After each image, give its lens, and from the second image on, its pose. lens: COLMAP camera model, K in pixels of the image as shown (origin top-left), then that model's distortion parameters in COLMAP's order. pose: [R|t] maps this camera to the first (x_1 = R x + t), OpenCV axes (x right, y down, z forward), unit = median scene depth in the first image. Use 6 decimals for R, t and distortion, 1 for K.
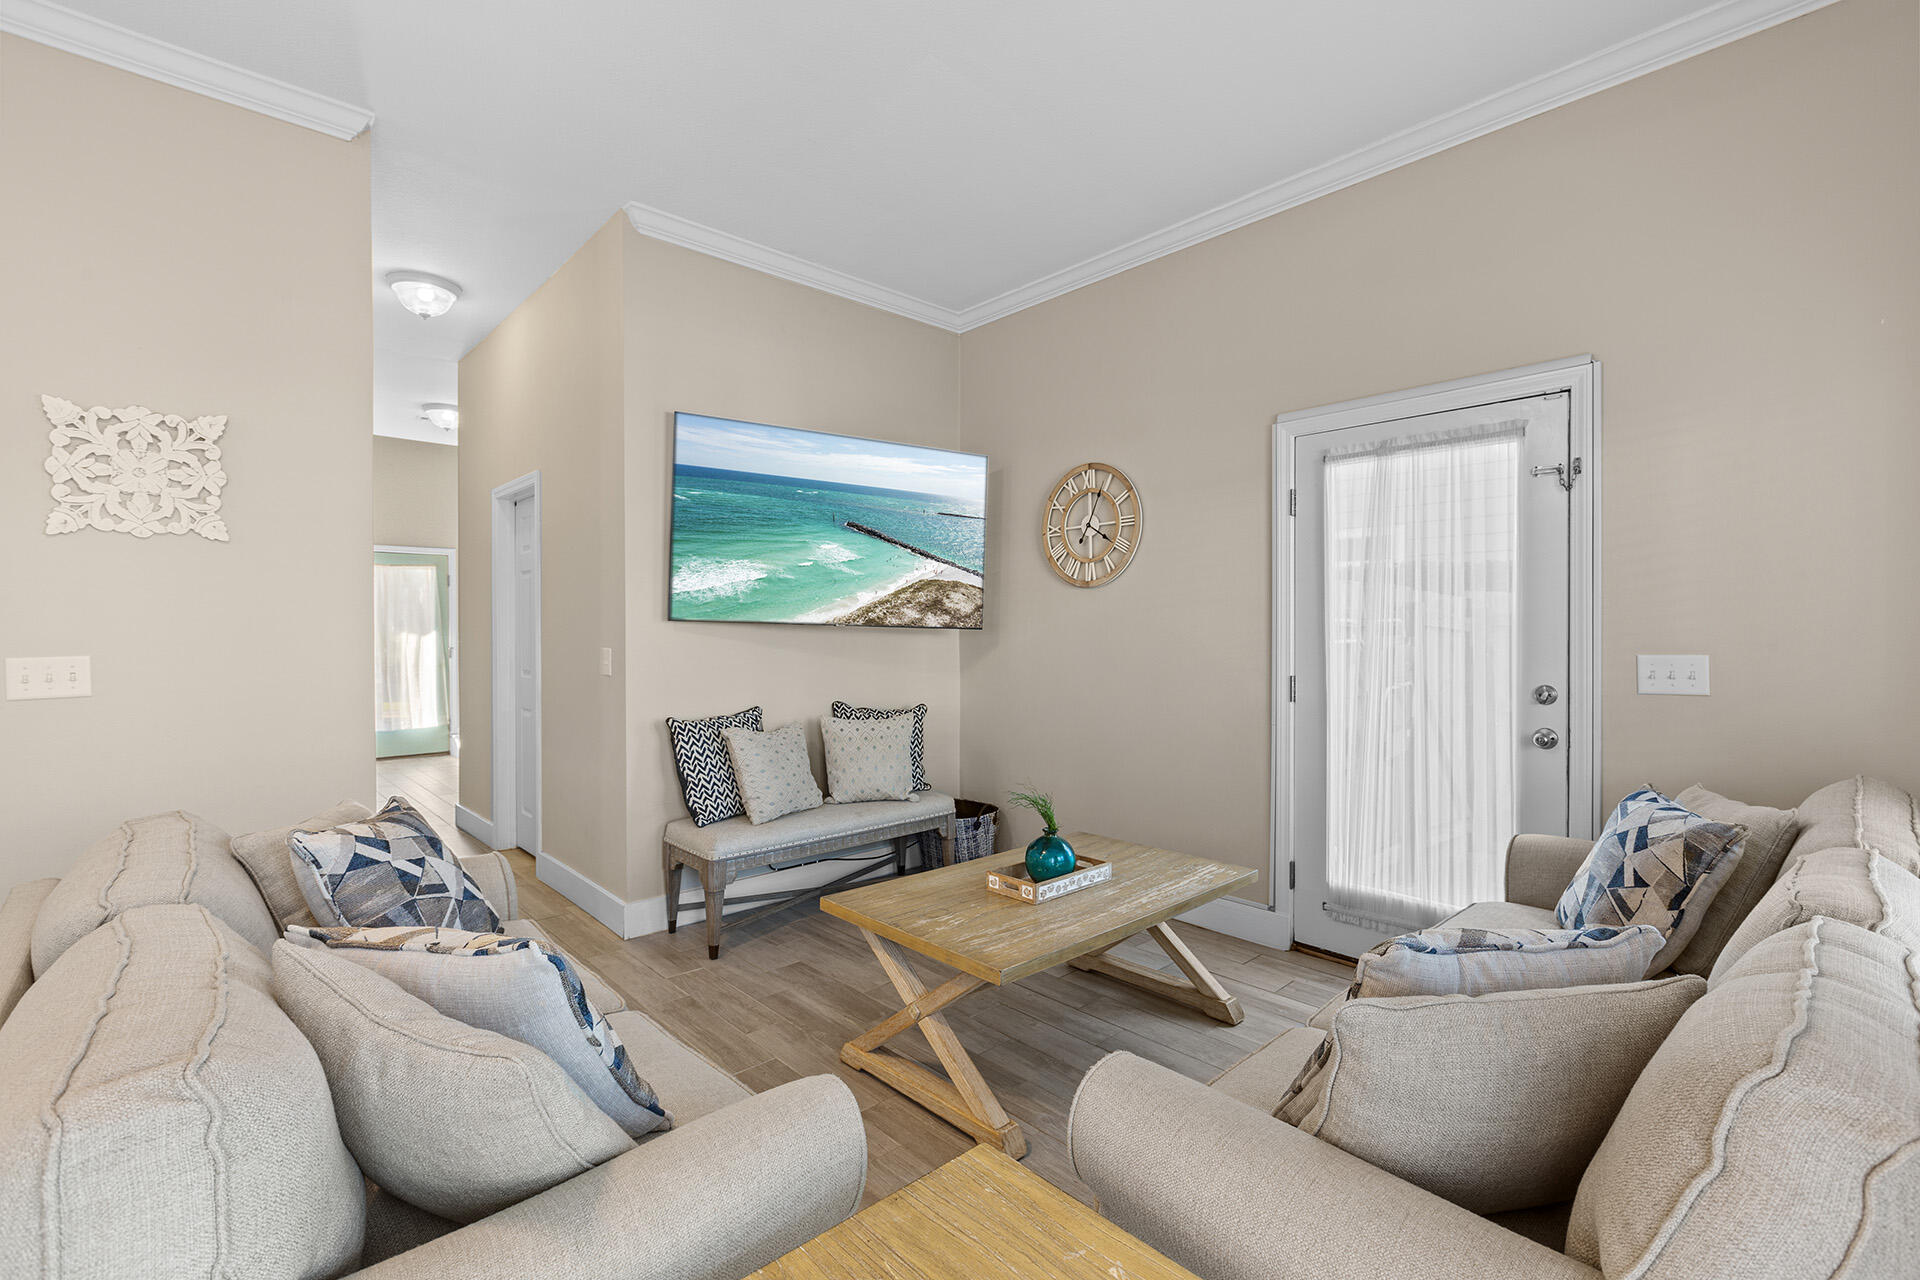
lens RADIAL K [[855.1, 0, 964.4], [0, 855.1, 635.7], [0, 0, 1]] dist [0.001047, 0.000767]
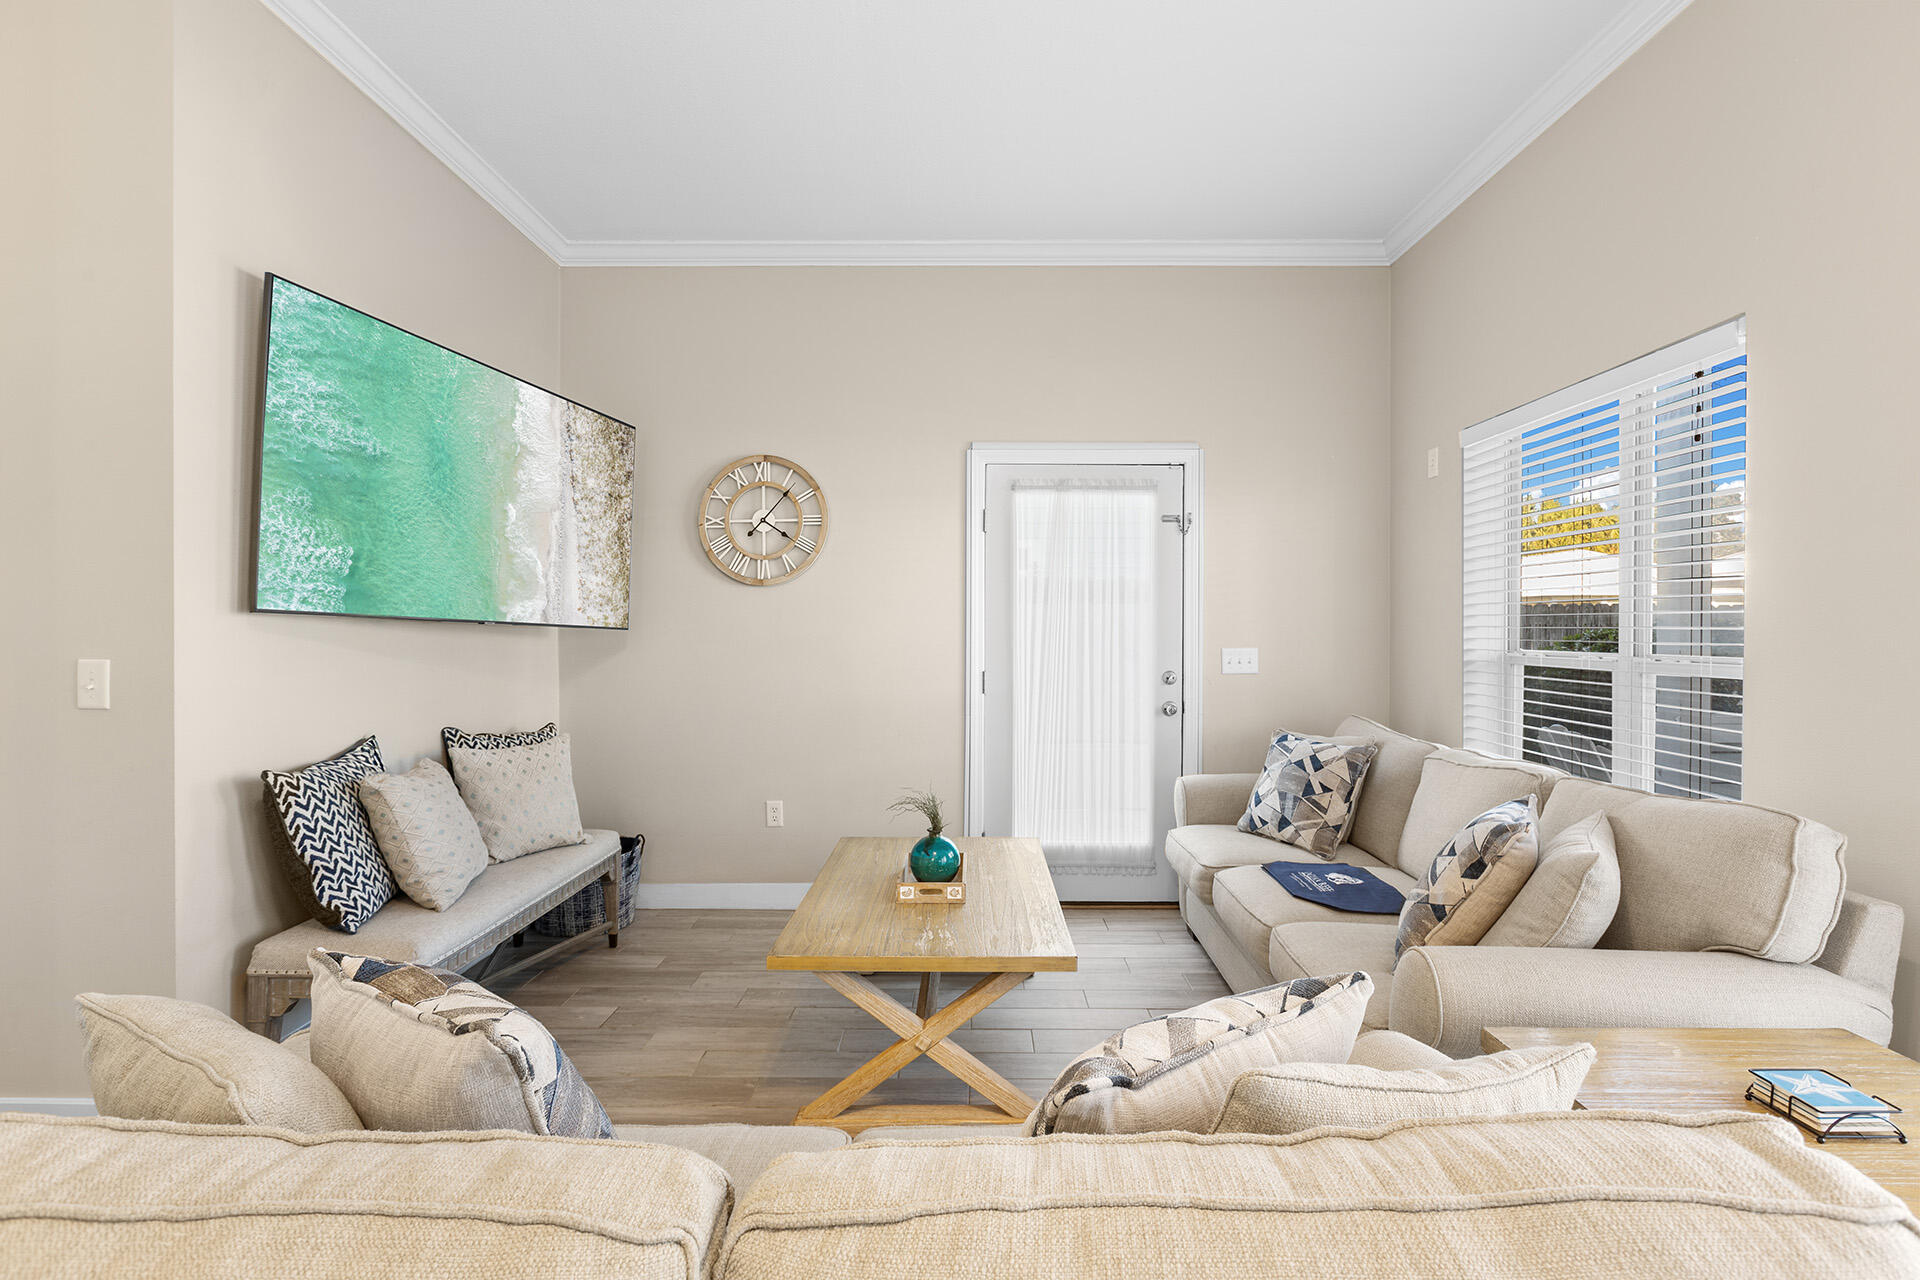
lens RADIAL K [[855.1, 0, 966.1], [0, 855.1, 635.9], [0, 0, 1]] dist [0.001047, 0.000767]
pose [[0.685493, 0.000260, 0.728079, -0.471226], [0.002896, 0.999991, -0.003083, 0.003495], [-0.728073, 0.004222, 0.685486, 0.226518]]
